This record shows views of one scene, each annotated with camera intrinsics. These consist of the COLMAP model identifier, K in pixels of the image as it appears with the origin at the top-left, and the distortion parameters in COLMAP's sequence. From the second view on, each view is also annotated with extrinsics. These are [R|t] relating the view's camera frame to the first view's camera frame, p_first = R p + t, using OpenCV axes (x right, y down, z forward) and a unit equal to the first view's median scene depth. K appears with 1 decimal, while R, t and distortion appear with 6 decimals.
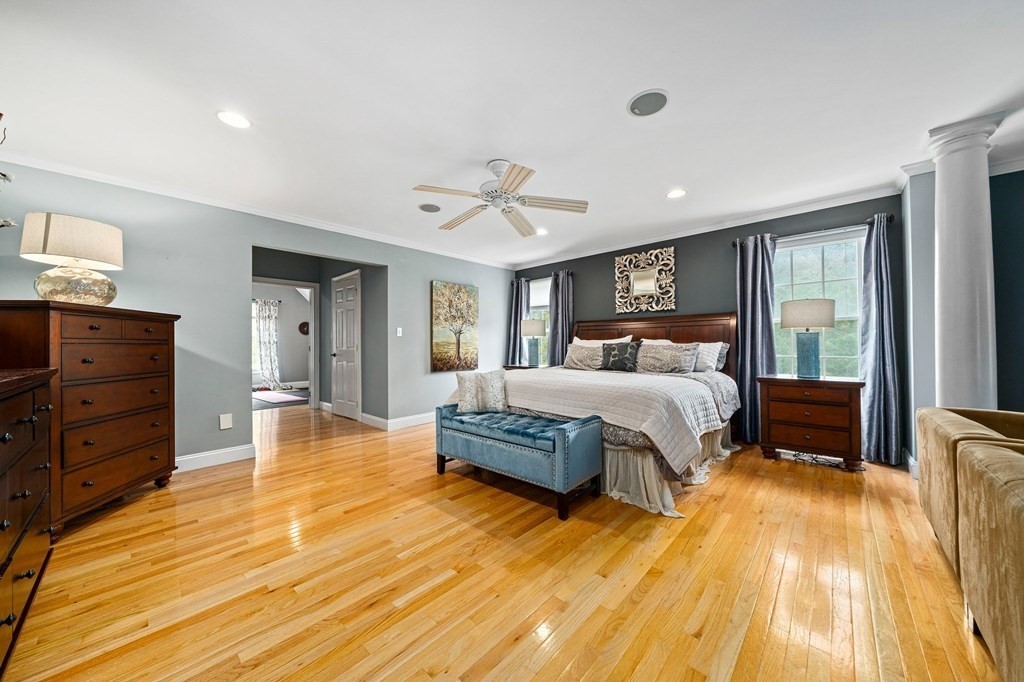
lens RADIAL K [[357.5, 0, 510.0], [0, 357.5, 340.4], [0, 0, 1]] dist [-0.007690, 0.000461]
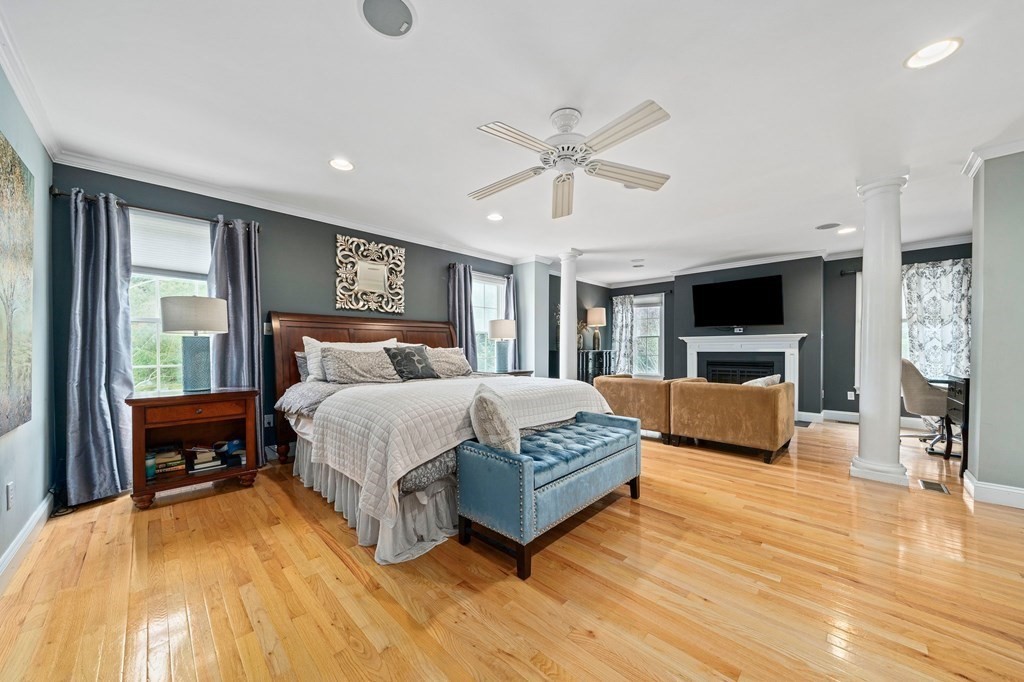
lens RADIAL K [[357.5, 0, 507.5], [0, 357.5, 352.0], [0, 0, 1]] dist [-0.007690, 0.000461]
pose [[0.038803, -0.003373, 0.999241, -0.484576], [-0.012861, 0.999910, 0.003875, 0.011390], [-0.999164, -0.013002, 0.038757, 0.649757]]
